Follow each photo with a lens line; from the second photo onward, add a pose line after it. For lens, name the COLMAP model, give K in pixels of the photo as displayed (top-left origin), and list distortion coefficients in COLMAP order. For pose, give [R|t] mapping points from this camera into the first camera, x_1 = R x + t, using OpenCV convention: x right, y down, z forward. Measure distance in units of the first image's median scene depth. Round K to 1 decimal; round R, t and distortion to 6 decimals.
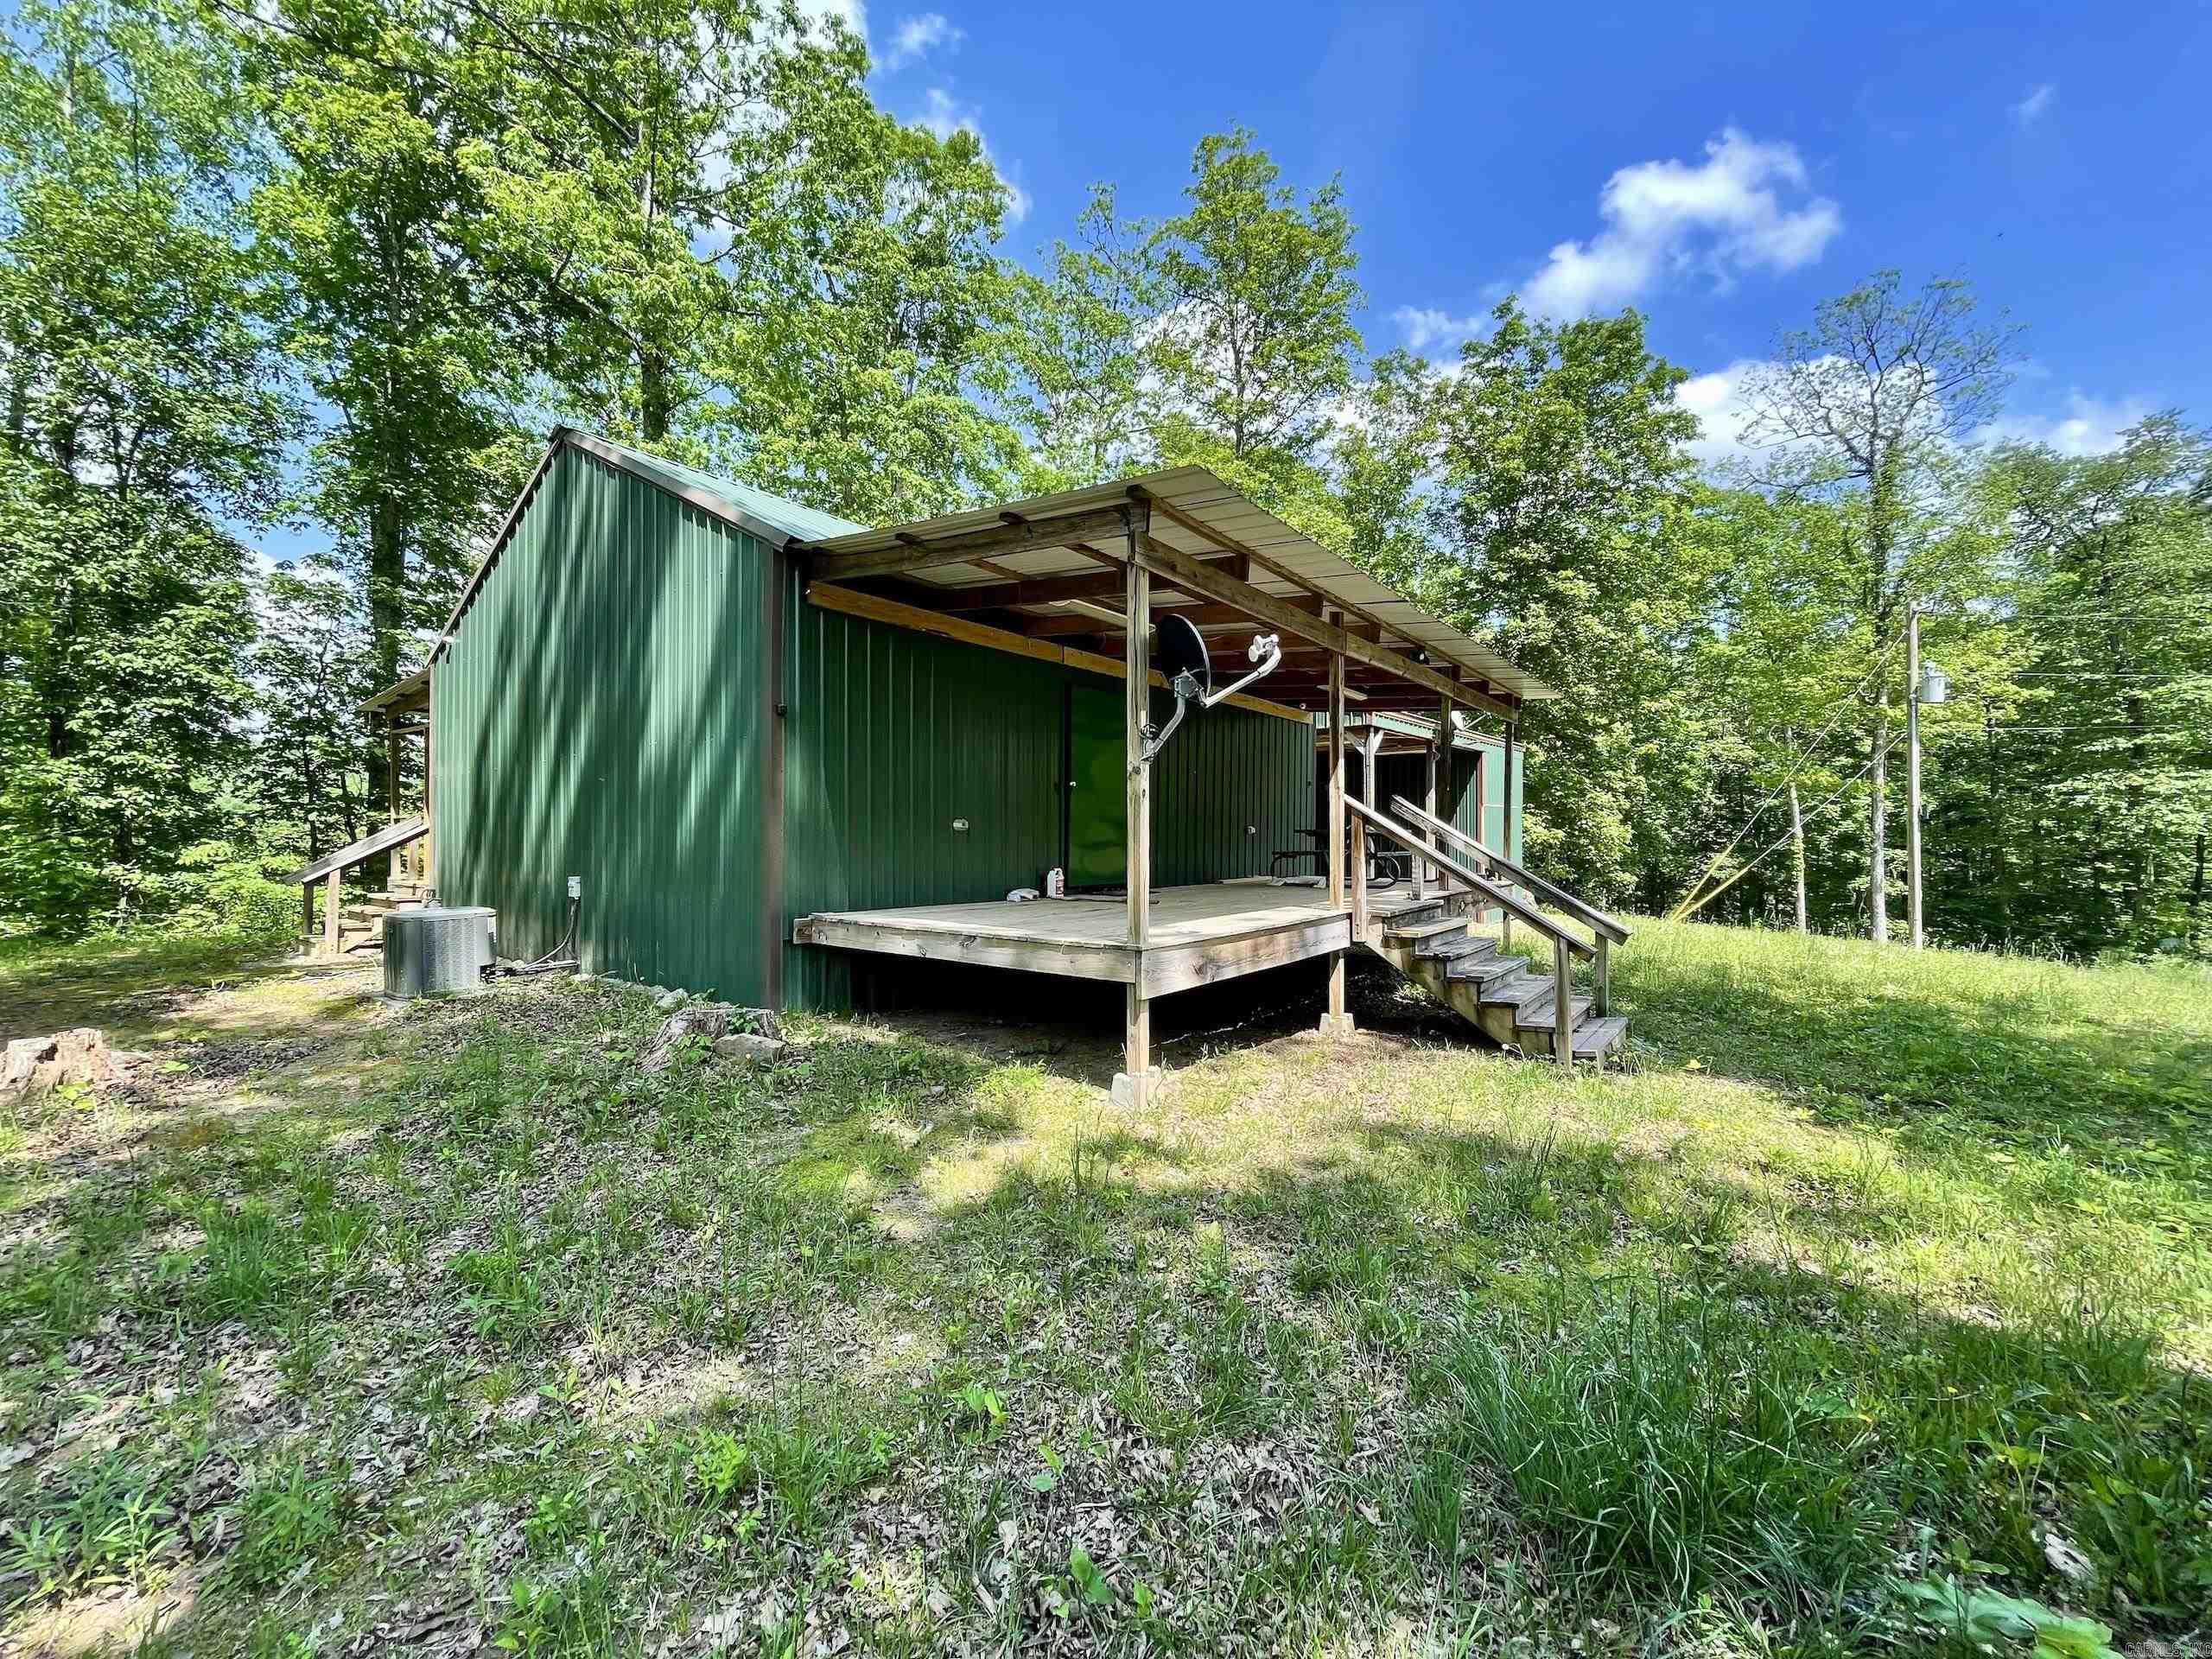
lens RADIAL K [[890.6, 0, 1106.0], [0, 890.6, 829.5], [0, 0, 1]] dist [-0.000788, -0.000002]
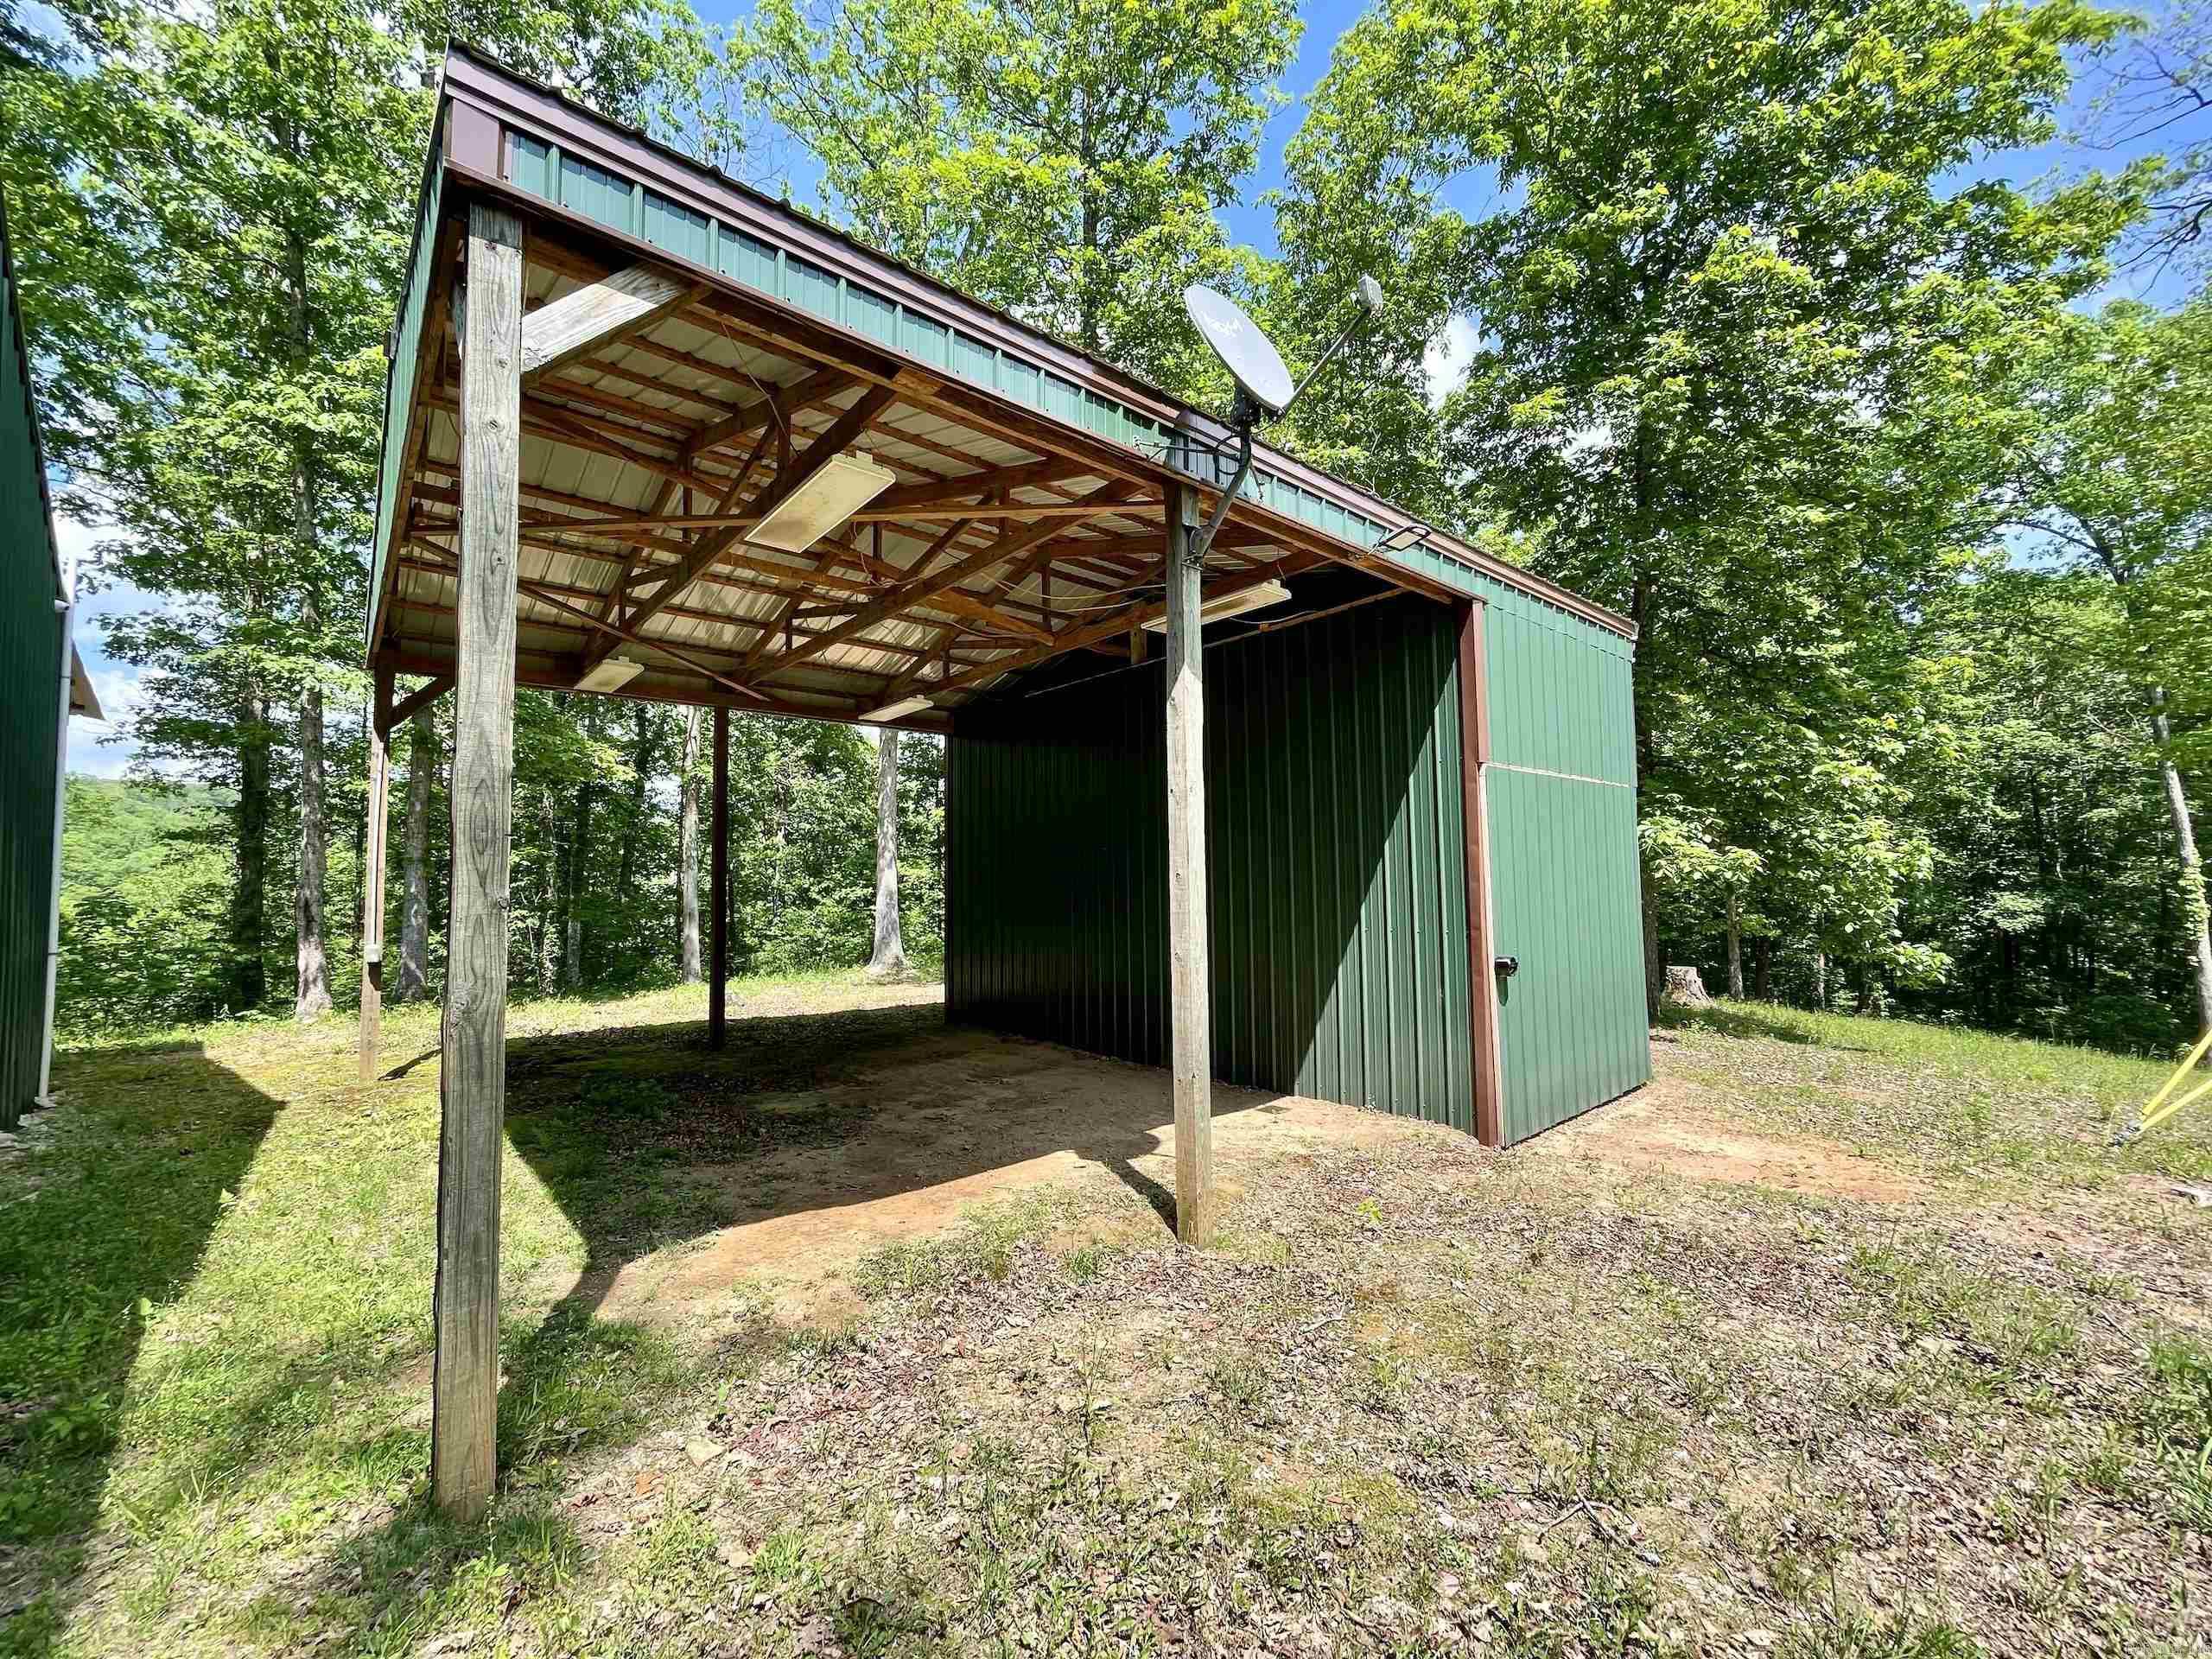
lens RADIAL K [[890.6, 0, 1106.0], [0, 890.6, 829.5], [0, 0, 1]] dist [-0.000788, -0.000002]
pose [[0.988128, -0.026850, -0.151271, 0.190971], [0.018610, 0.998278, -0.055629, 0.006231], [0.152504, 0.052154, 0.986926, 0.376160]]
